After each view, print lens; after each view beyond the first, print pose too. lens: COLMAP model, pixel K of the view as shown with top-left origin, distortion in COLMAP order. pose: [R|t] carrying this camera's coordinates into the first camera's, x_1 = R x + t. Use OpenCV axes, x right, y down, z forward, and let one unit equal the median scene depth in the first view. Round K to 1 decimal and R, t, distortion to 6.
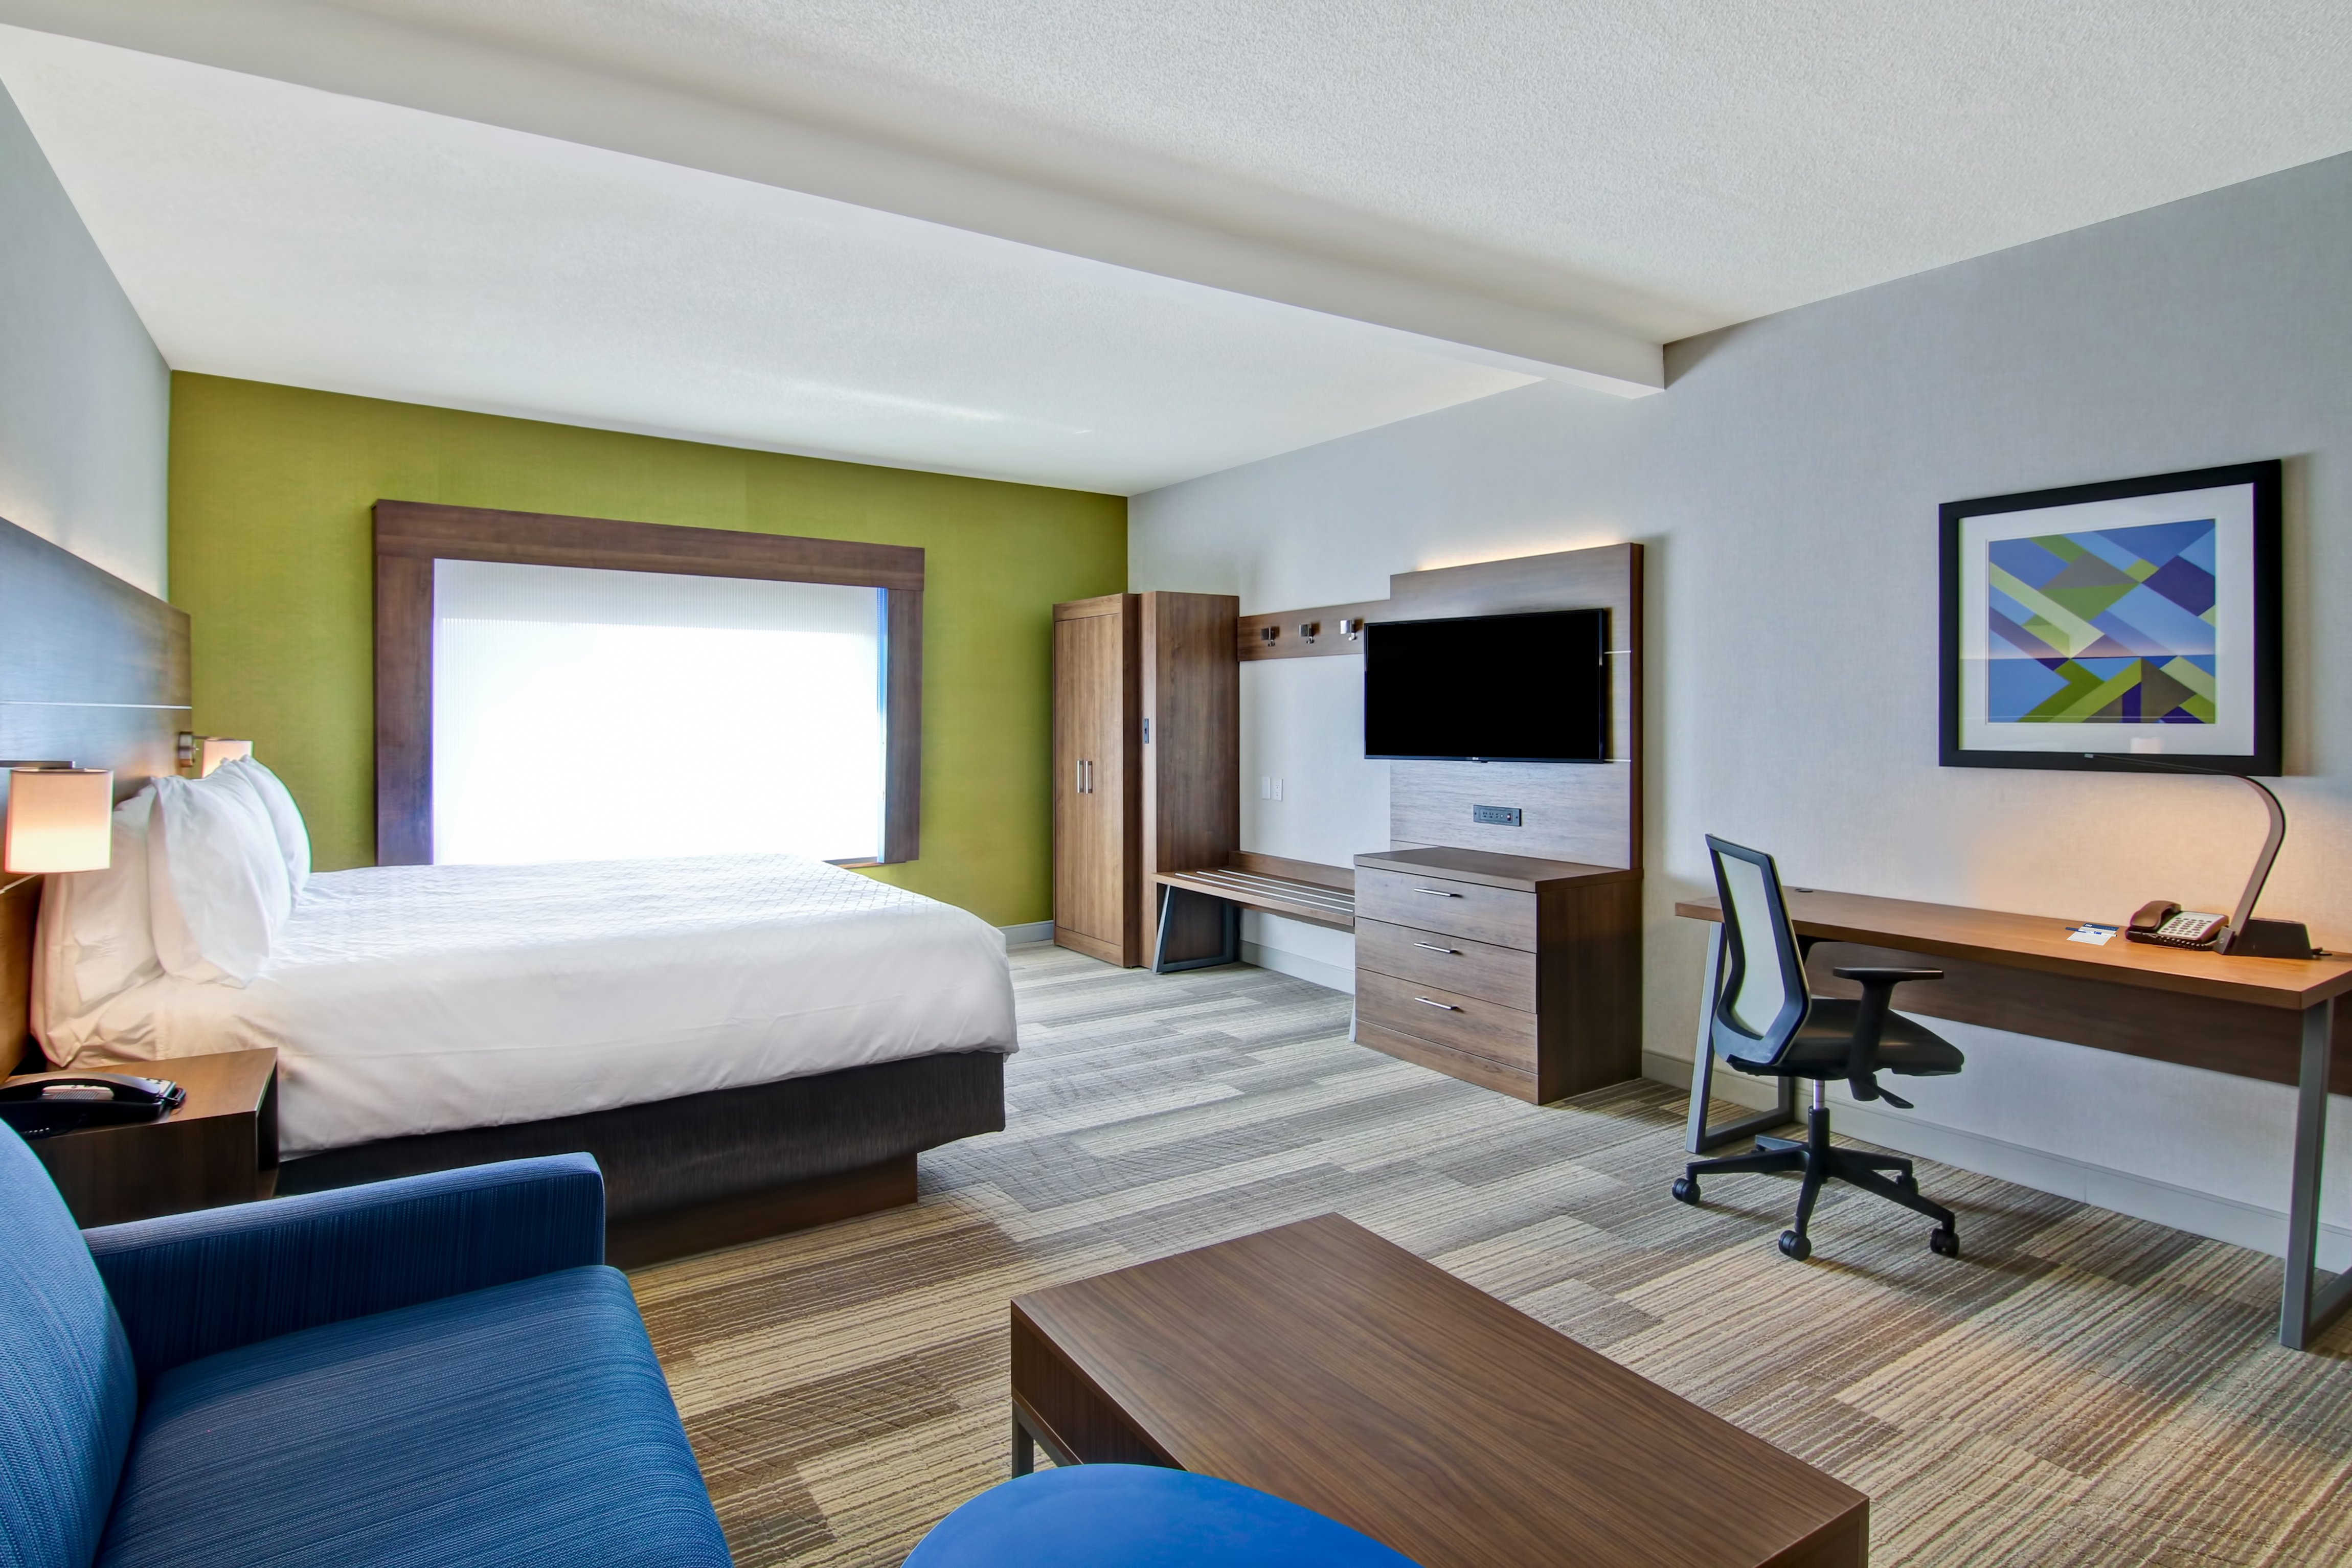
lens RADIAL K [[1207.7, 0, 1120.0], [0, 1207.7, 730.5], [0, 0, 1]] dist [-0.035493, -0.001316]
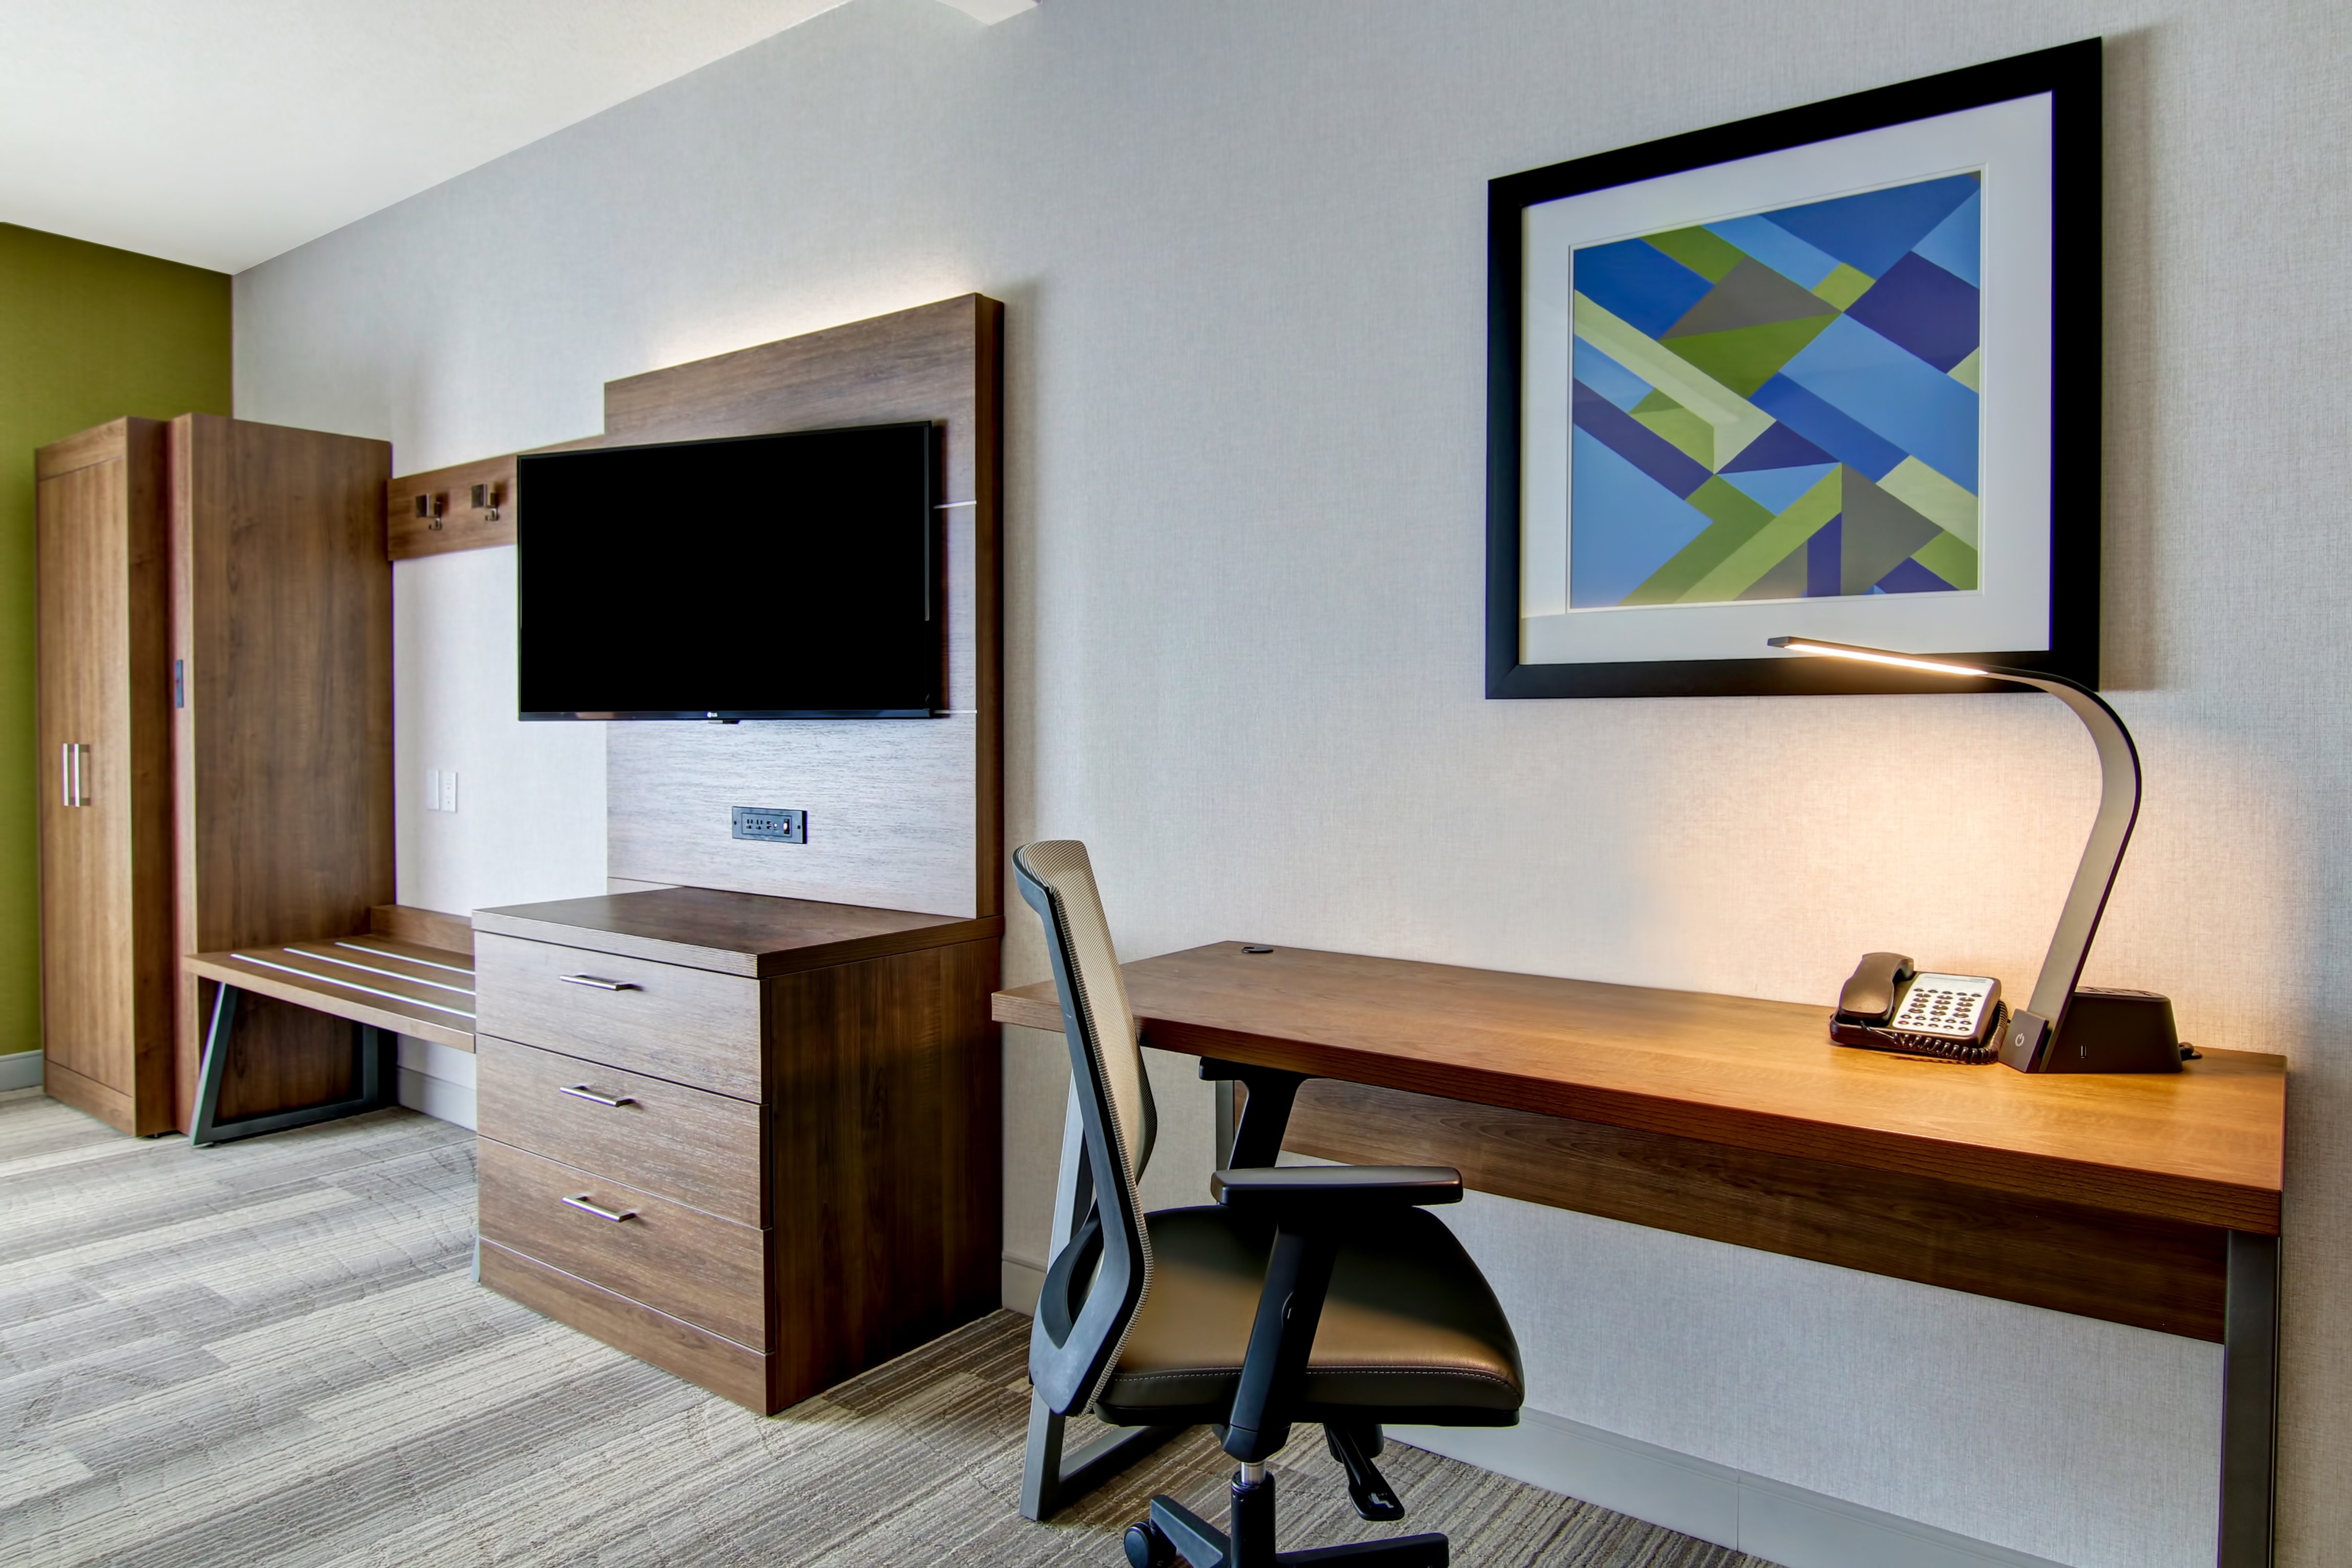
lens RADIAL K [[1427.1, 0, 1176.0], [0, 1427.1, 784.0], [0, 0, 1]] dist [-0.032276, -0.001511]
pose [[0.926961, -0.011806, 0.374972, 0.269789], [0.001946, 0.999643, 0.026662, 0.039938], [-0.375153, -0.023985, 0.926653, 0.386054]]
